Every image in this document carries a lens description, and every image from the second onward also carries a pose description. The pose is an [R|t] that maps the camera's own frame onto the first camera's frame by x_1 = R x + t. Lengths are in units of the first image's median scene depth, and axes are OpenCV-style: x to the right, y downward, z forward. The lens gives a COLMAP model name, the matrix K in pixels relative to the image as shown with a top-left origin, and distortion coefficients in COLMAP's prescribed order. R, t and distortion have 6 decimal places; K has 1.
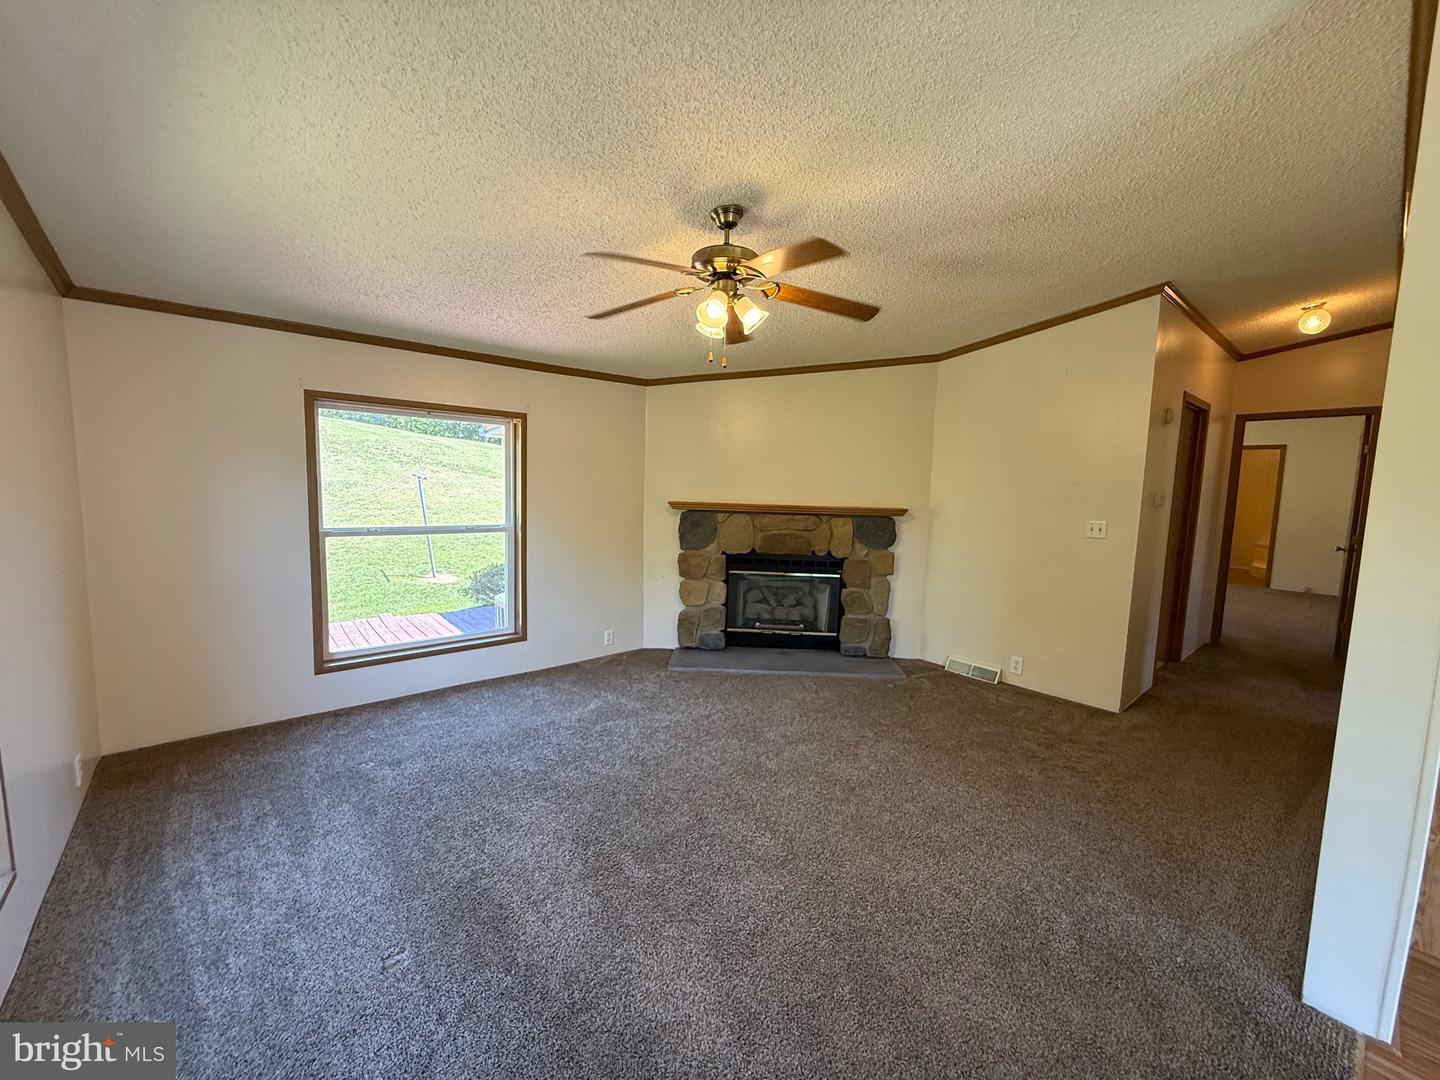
lens RADIAL K [[573.1, 0, 717.3], [0, 573.1, 539.4], [0, 0, 1]] dist [0.000303, 0.000269]
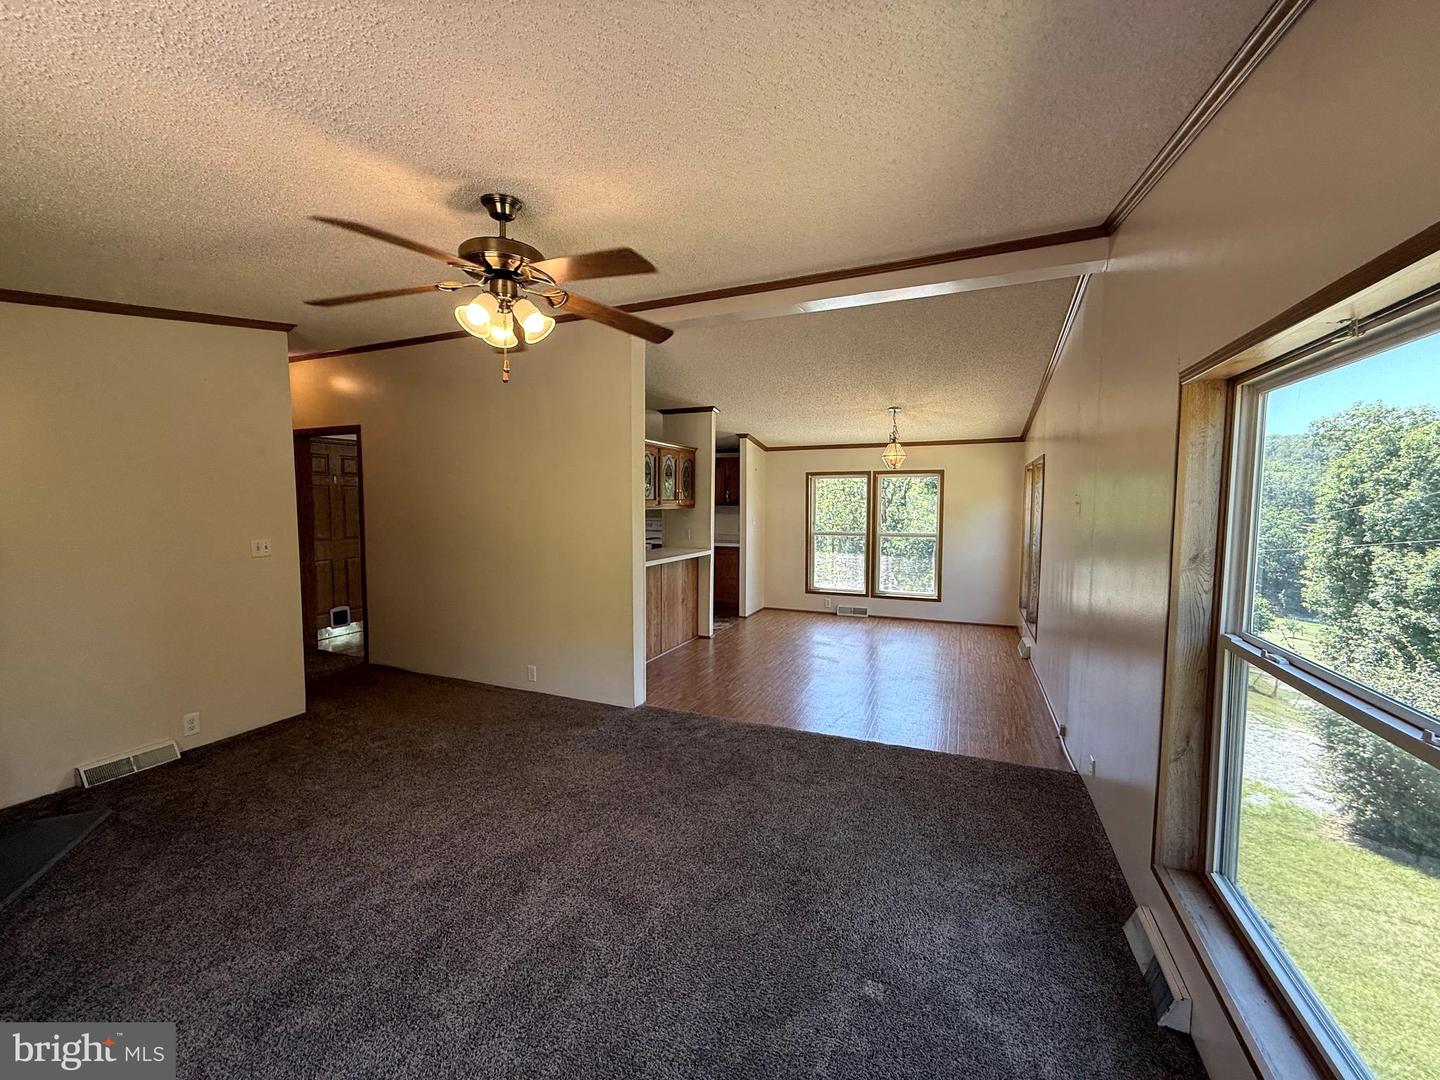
lens RADIAL K [[573.1, 0, 717.3], [0, 573.1, 539.4], [0, 0, 1]] dist [0.000303, 0.000269]
pose [[-0.434700, -0.085525, 0.896505, -0.475798], [0.077708, 0.988206, 0.131952, -0.083945], [-0.897217, 0.127025, -0.422927, 0.581687]]
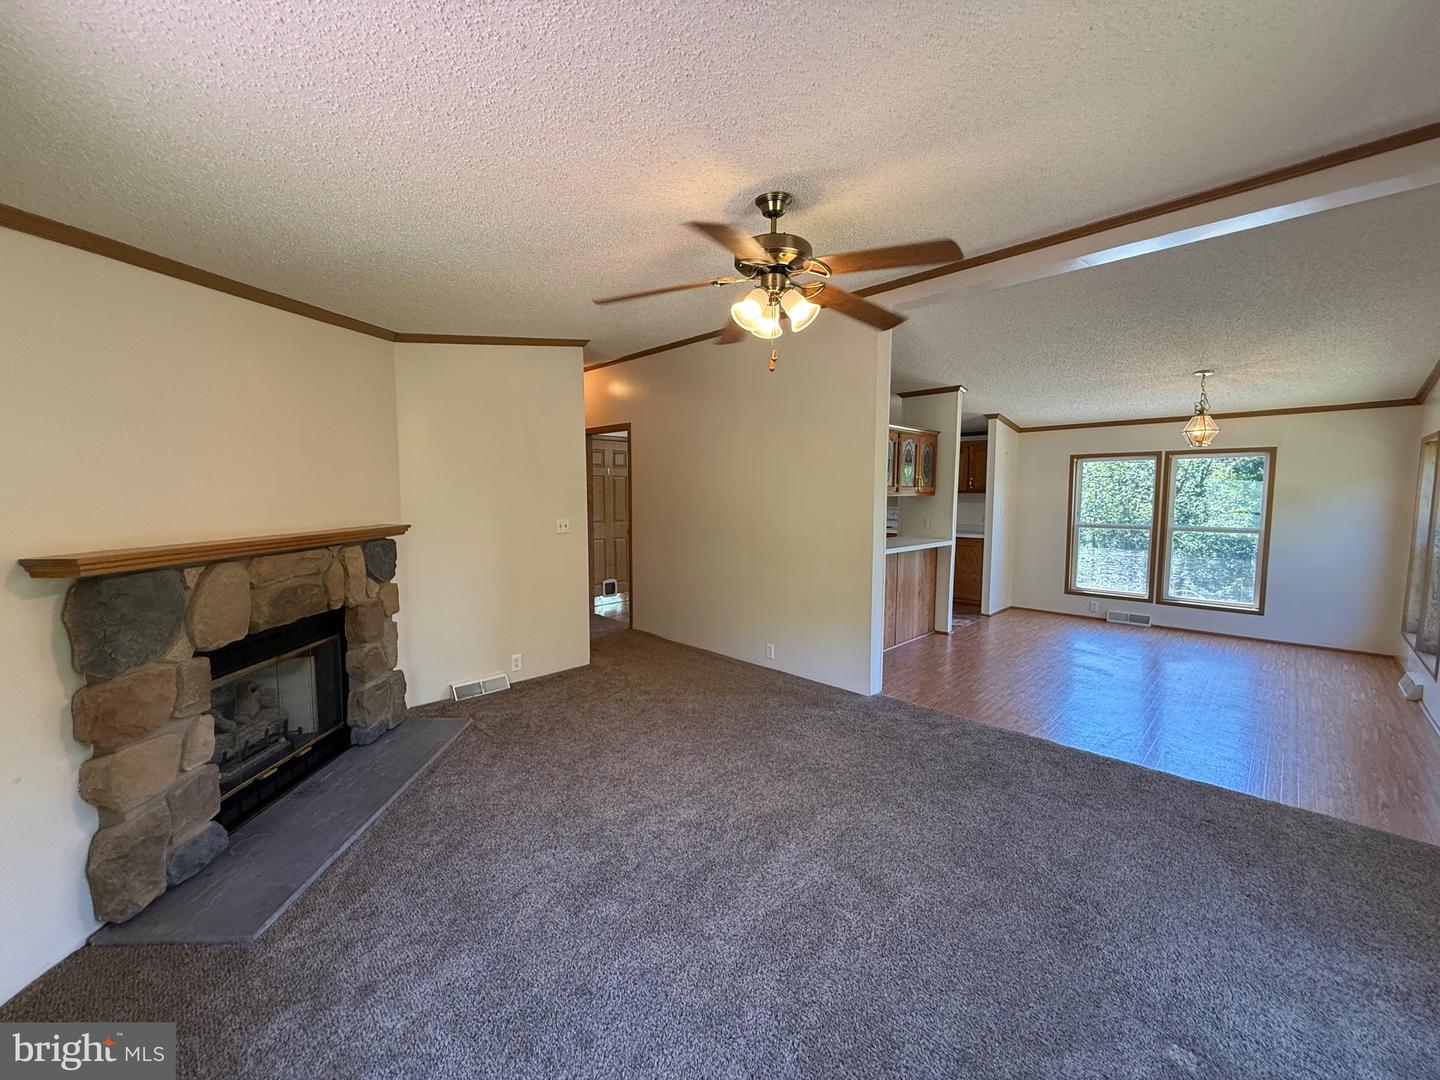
lens RADIAL K [[573.1, 0, 717.3], [0, 573.1, 539.4], [0, 0, 1]] dist [0.000303, 0.000269]
pose [[-0.069196, -0.108035, 0.991736, -0.475209], [0.098554, 0.988516, 0.114561, -0.079903], [-0.992723, 0.105667, -0.057754, 0.612458]]
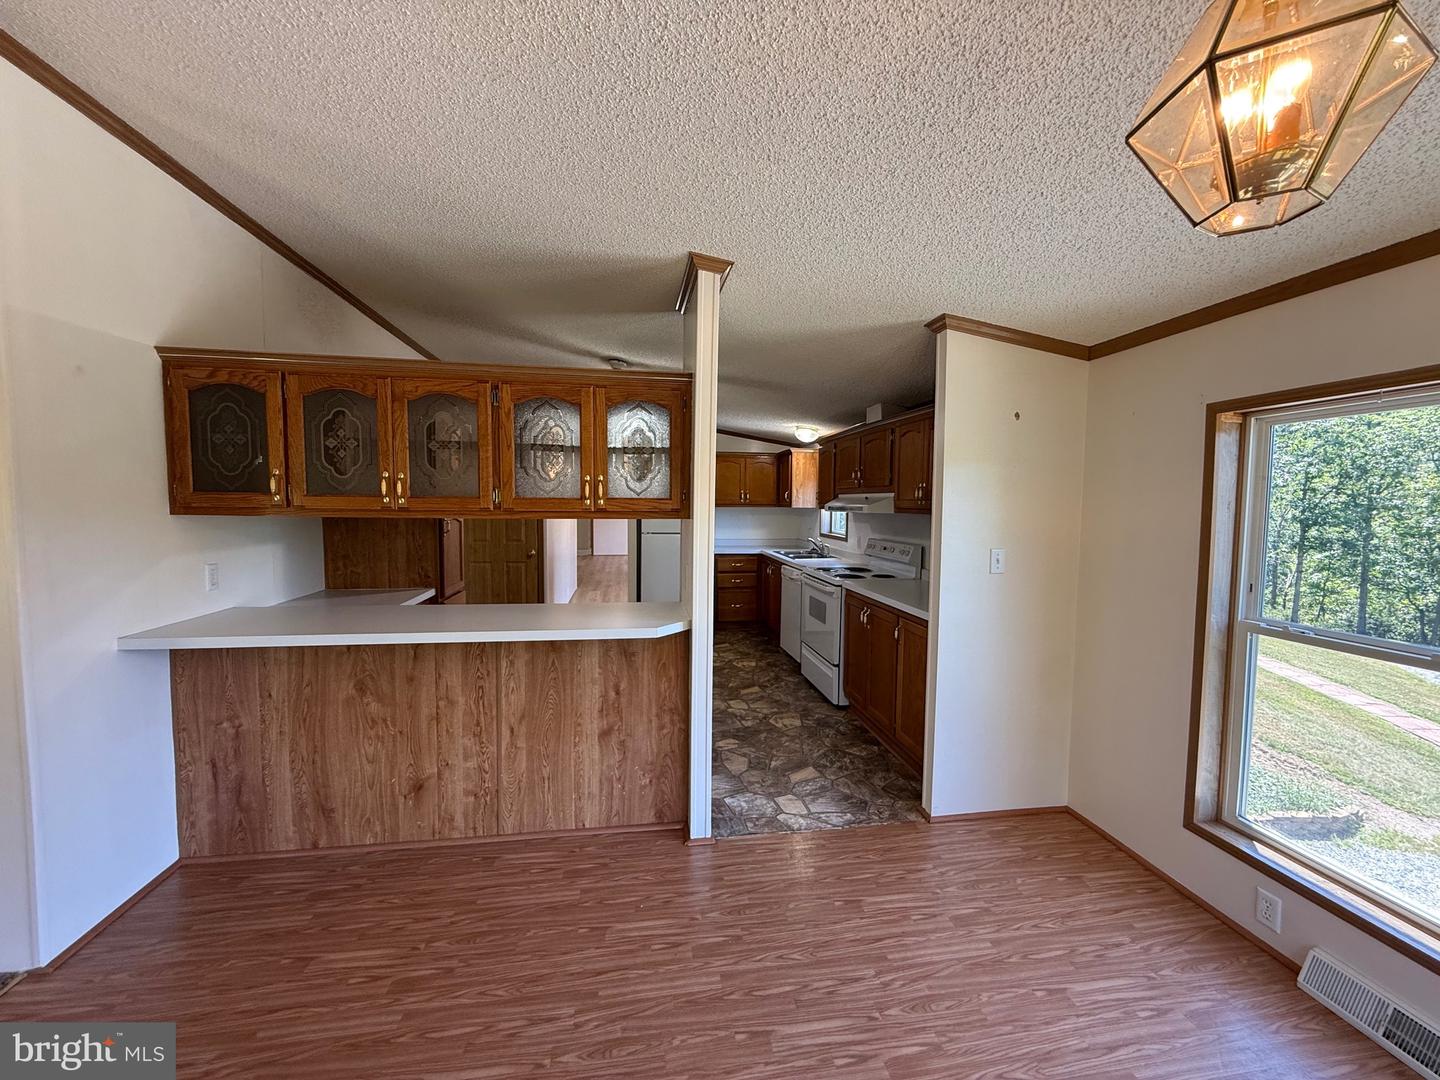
lens RADIAL K [[573.1, 0, 717.3], [0, 573.1, 539.4], [0, 0, 1]] dist [0.000303, 0.000269]
pose [[0.527185, -0.073724, 0.846546, 0.298824], [0.088257, 0.995592, 0.031742, 0.021201], [-0.845155, 0.057980, 0.531368, -0.271061]]
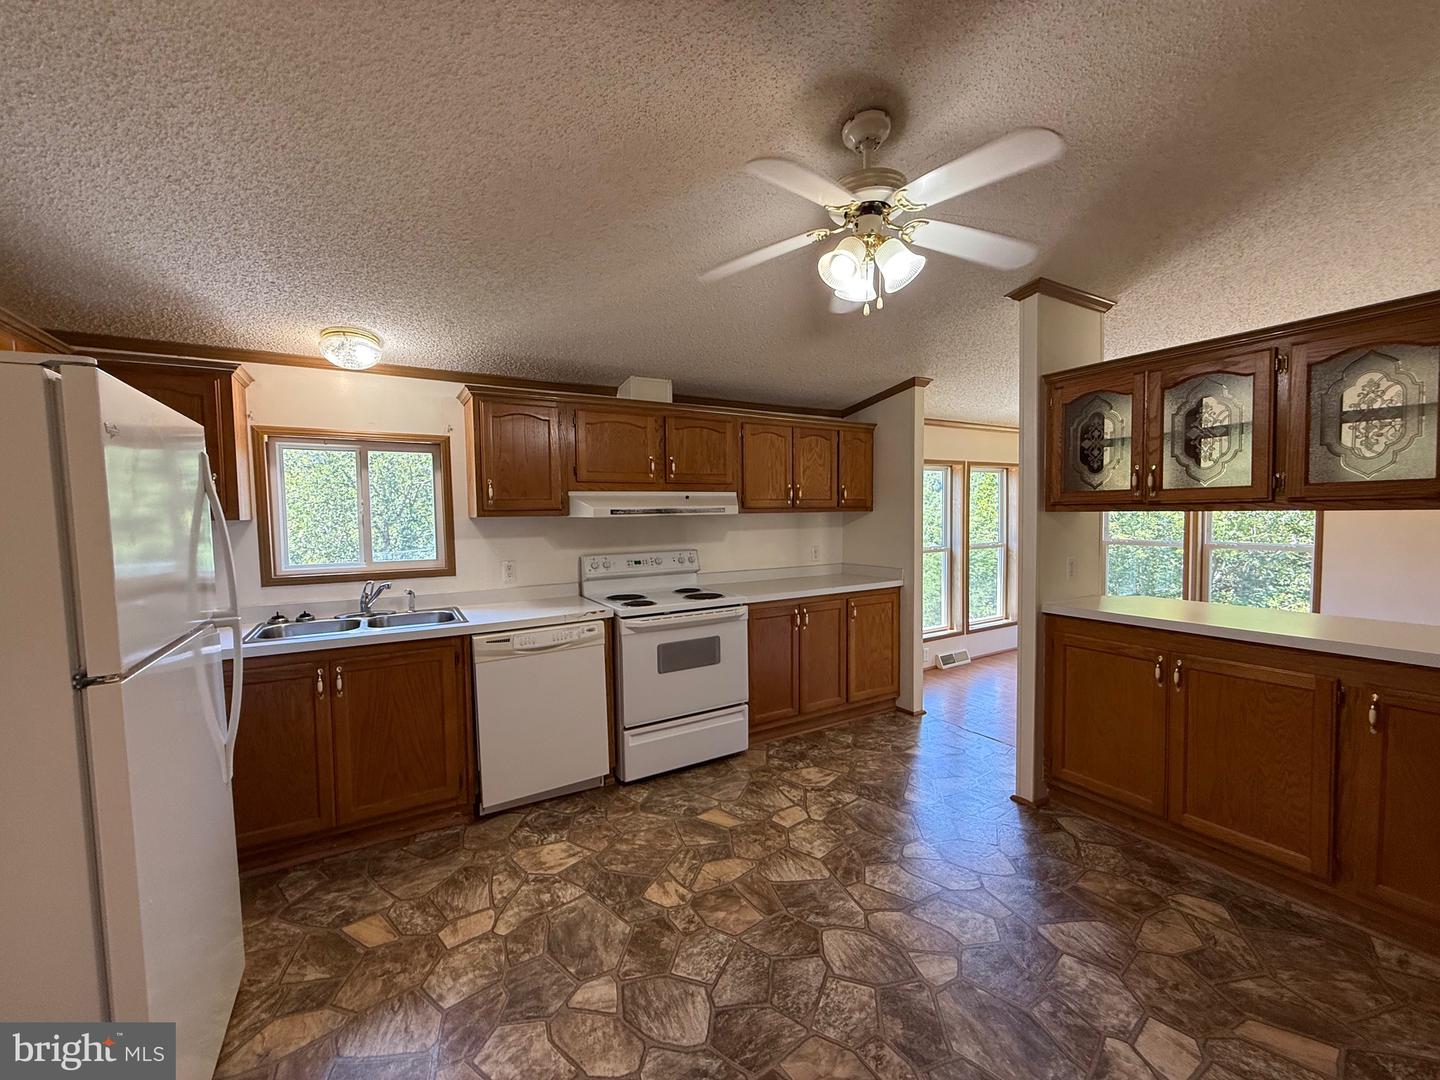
lens RADIAL K [[573.1, 0, 717.3], [0, 573.1, 539.4], [0, 0, 1]] dist [0.000303, 0.000269]
pose [[-0.983570, -0.017042, 0.179723, 1.042461], [0.010651, 0.988322, 0.152005, -0.052958], [-0.180215, 0.151421, -0.971902, 0.736970]]
